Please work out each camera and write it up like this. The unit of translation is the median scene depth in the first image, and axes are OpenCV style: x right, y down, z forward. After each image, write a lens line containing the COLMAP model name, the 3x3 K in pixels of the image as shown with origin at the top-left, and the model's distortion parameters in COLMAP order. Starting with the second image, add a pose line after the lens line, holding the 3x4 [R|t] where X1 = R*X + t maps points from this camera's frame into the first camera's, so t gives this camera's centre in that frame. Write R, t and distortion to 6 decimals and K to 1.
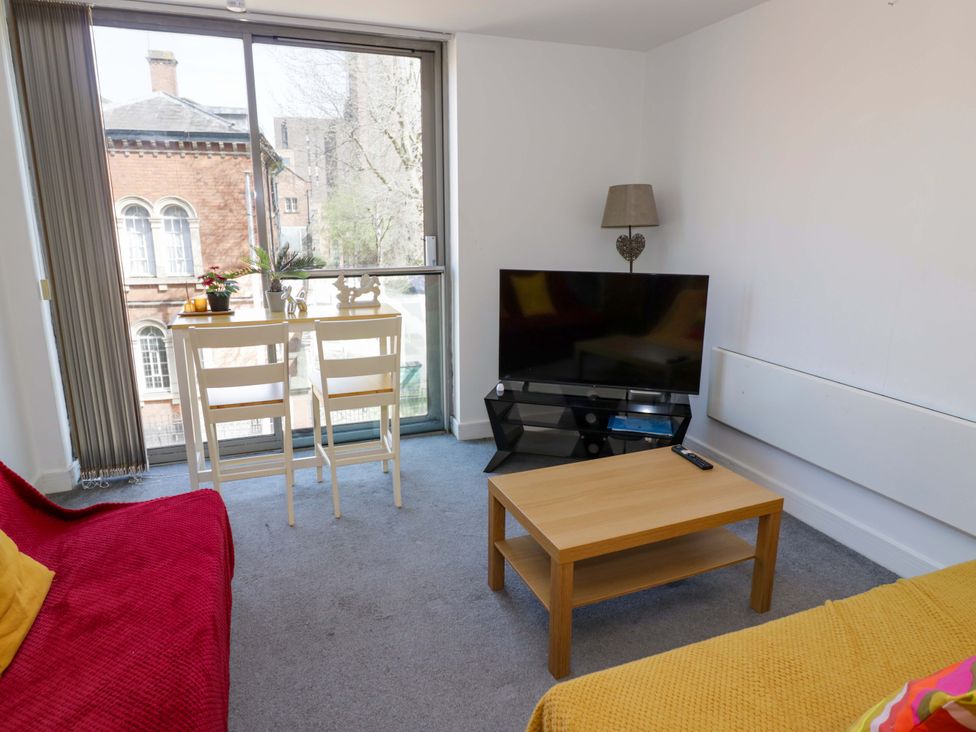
lens RADIAL K [[608.6, 0, 488.3], [0, 608.6, 353.8], [0, 0, 1]] dist [0.004418, -0.017830]
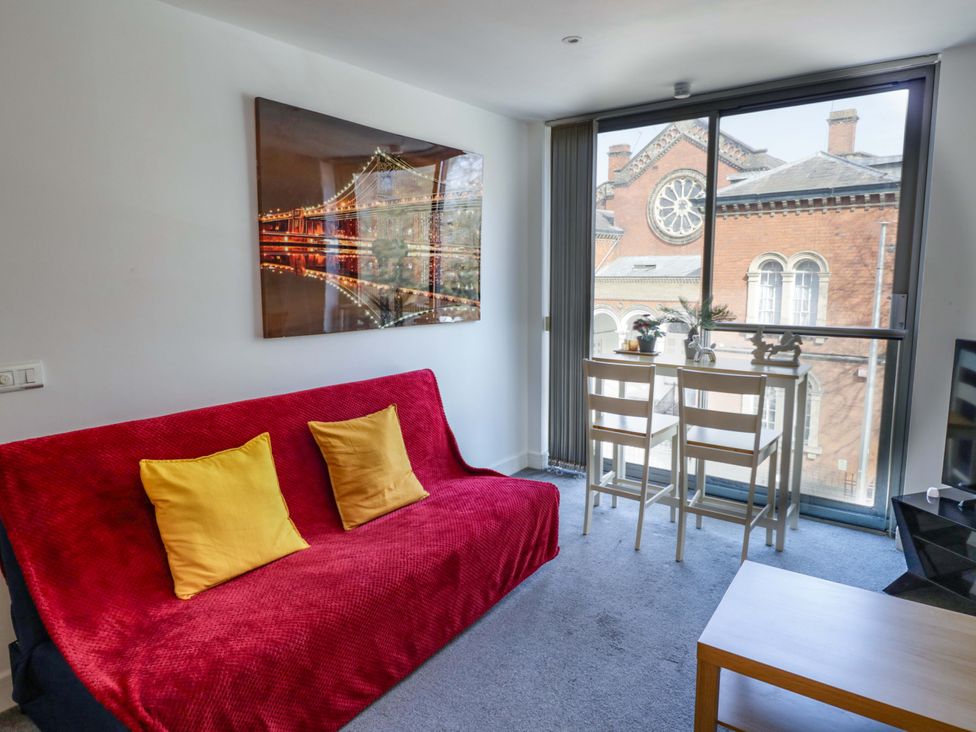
lens RADIAL K [[608.6, 0, 488.3], [0, 608.6, 353.8], [0, 0, 1]] dist [0.004418, -0.017830]
pose [[0.536149, 0.108006, -0.837185, 0.068685], [-0.179724, 0.983646, 0.011803, -0.004967], [0.824769, 0.144134, 0.546793, 0.021317]]
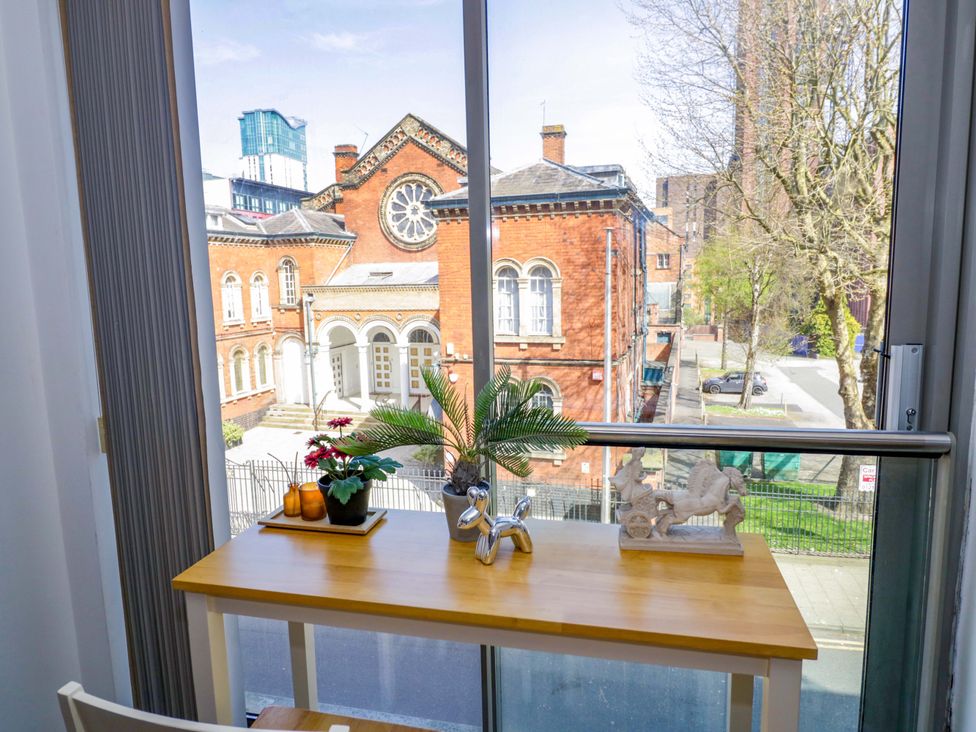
lens RADIAL K [[608.6, 0, 488.3], [0, 608.6, 353.8], [0, 0, 1]] dist [0.004418, -0.017830]
pose [[0.832374, 0.050174, -0.551938, -0.022948], [-0.098309, 0.993467, -0.057948, -0.031833], [0.545425, 0.102495, 0.831869, 0.126147]]
